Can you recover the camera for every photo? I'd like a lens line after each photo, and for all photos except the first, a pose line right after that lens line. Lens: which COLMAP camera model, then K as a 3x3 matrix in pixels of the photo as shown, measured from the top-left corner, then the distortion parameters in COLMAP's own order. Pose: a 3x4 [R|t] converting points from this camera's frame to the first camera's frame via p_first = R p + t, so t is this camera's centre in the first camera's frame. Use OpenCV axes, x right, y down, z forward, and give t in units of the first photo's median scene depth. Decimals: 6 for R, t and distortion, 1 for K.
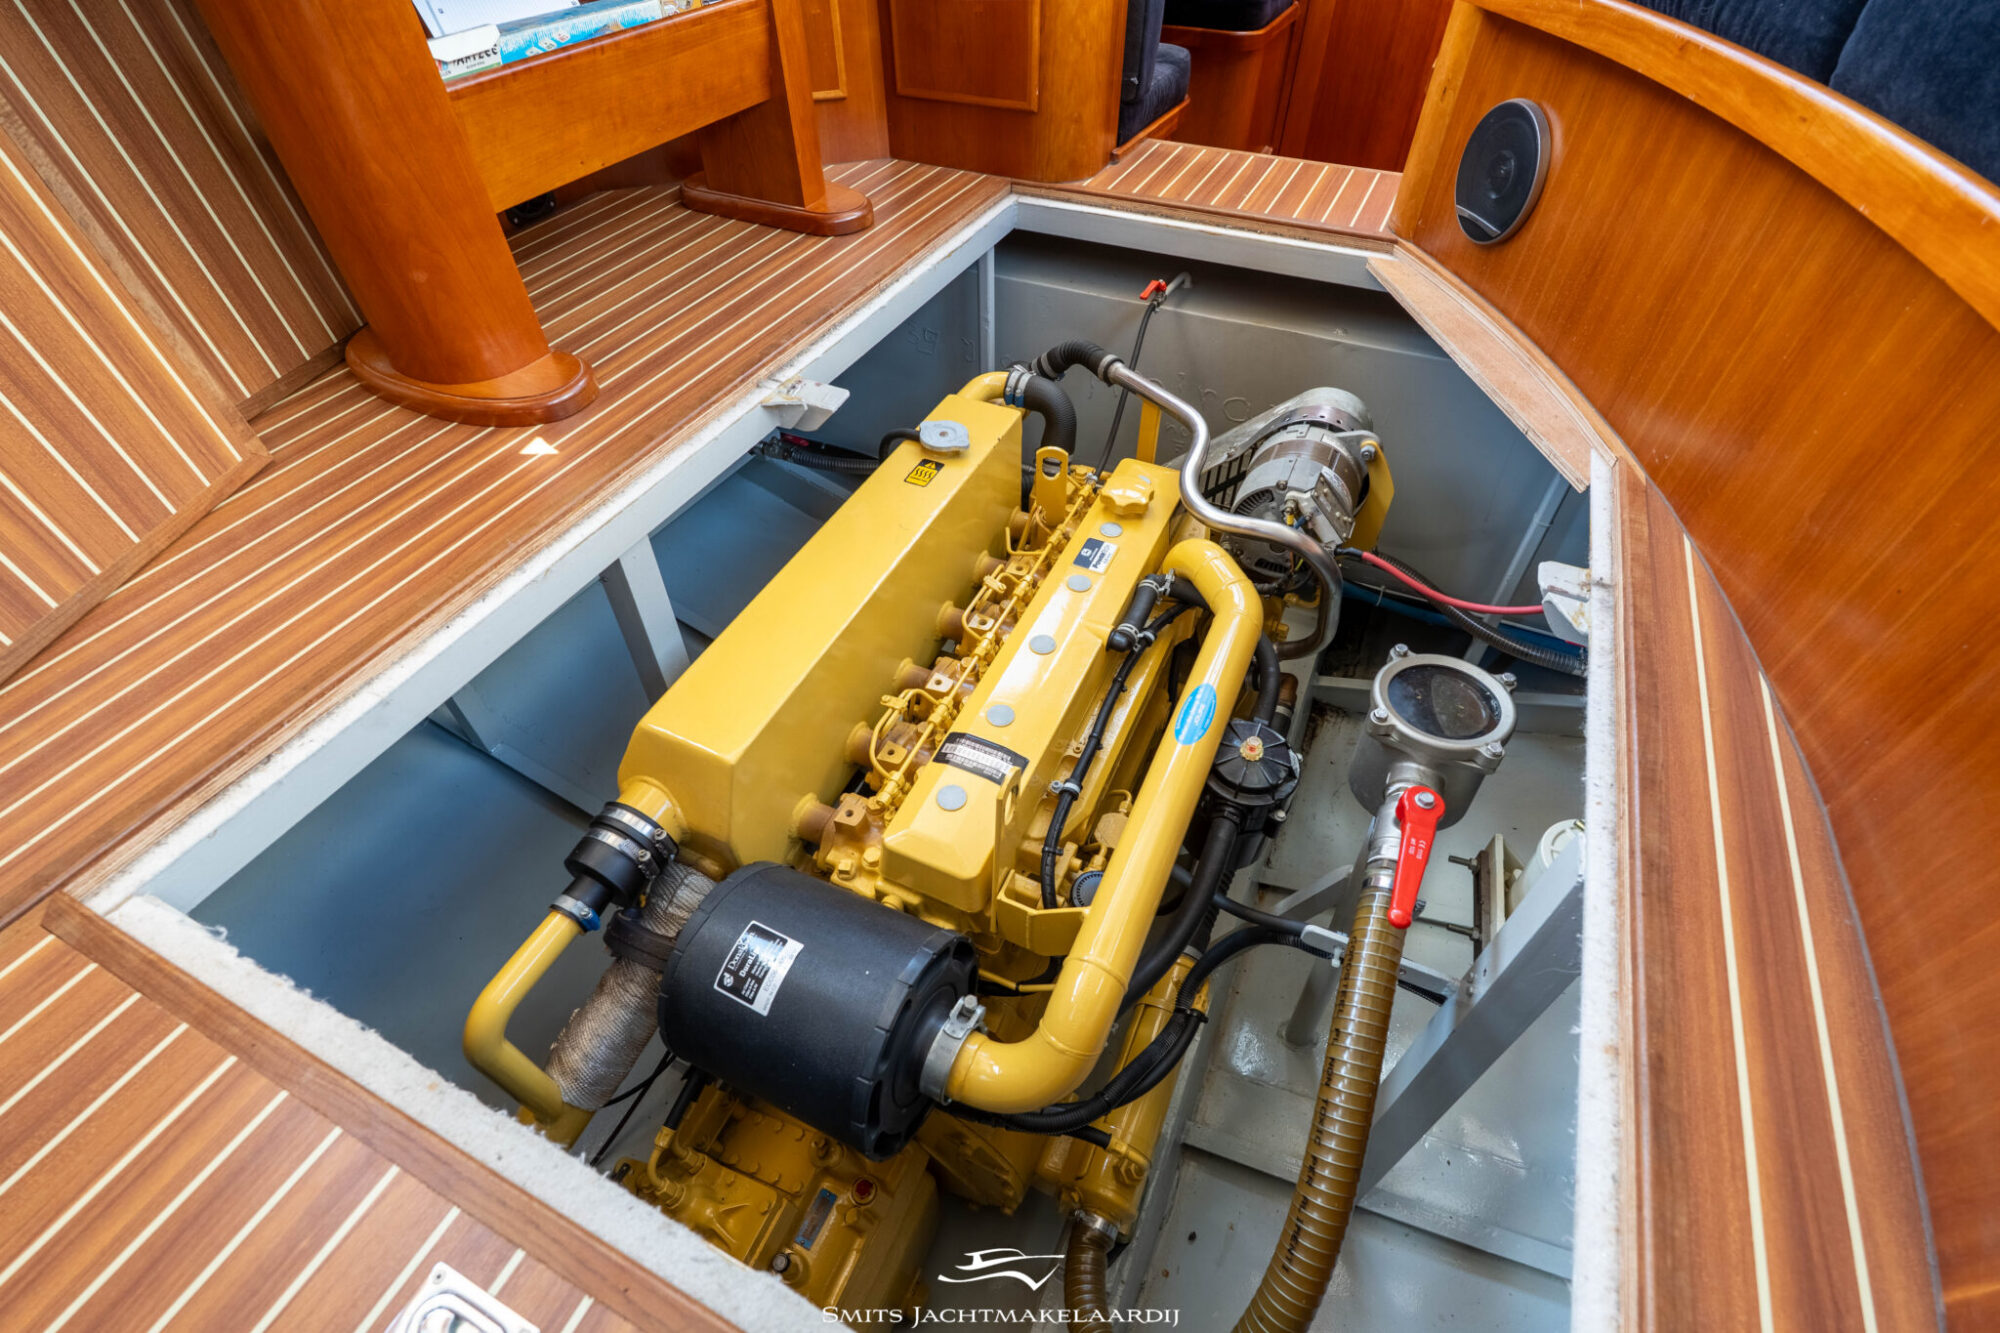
lens RADIAL K [[877.7, 0, 1000.0], [0, 877.7, 666.5], [0, 0, 1]] dist [-0.002685, 0.000118]
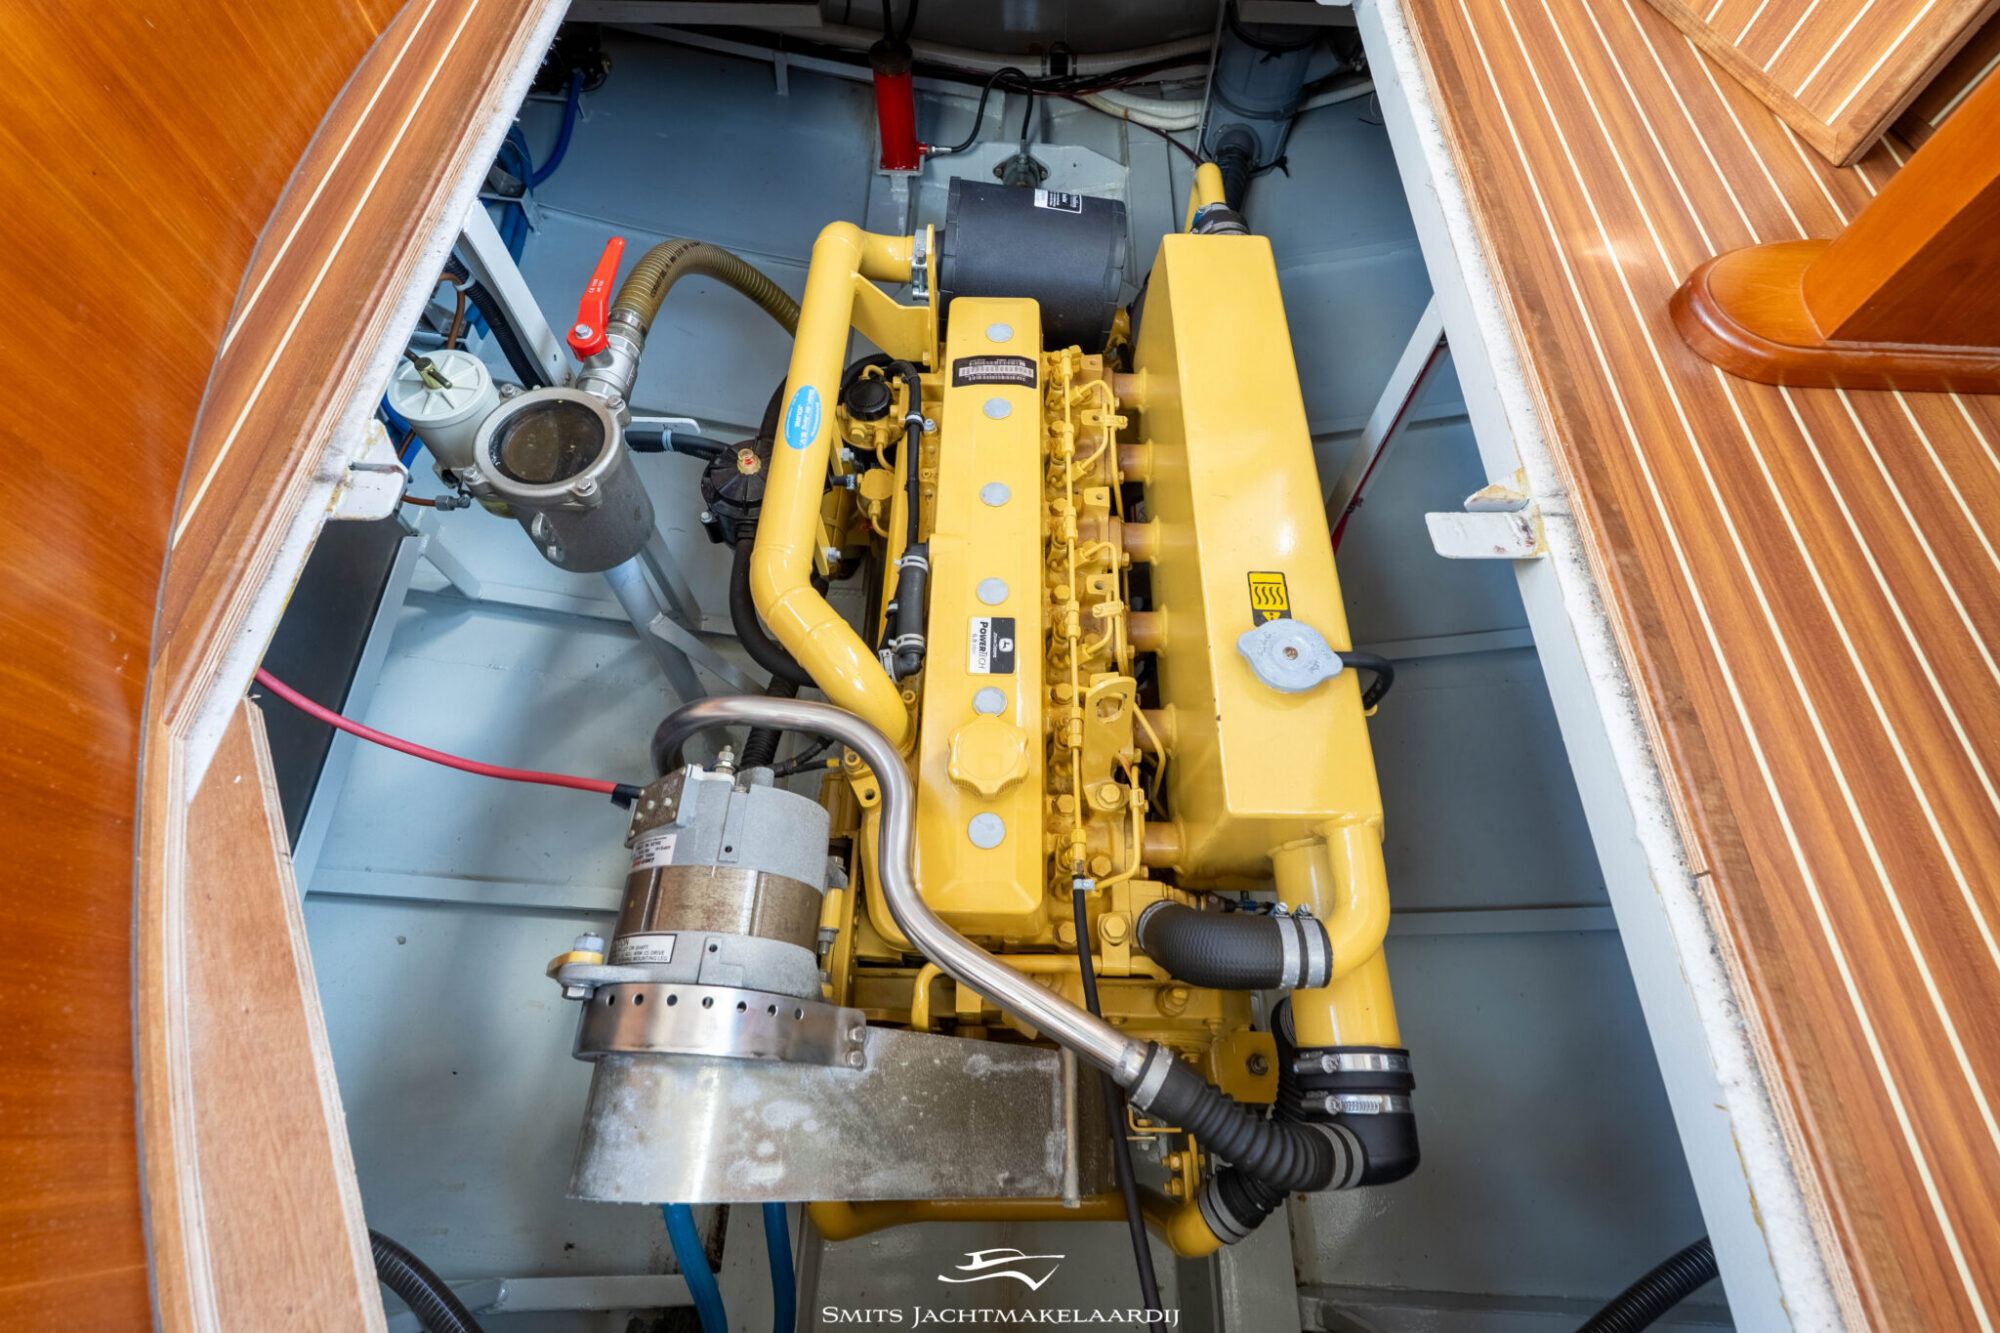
lens RADIAL K [[877.7, 0, 1000.0], [0, 877.7, 666.5], [0, 0, 1]] dist [-0.002685, 0.000118]
pose [[-0.911833, 0.368211, -0.181605, 0.240900], [-0.296287, -0.283958, 0.911911, -0.792076], [0.284207, 0.885318, 0.368019, 0.759947]]
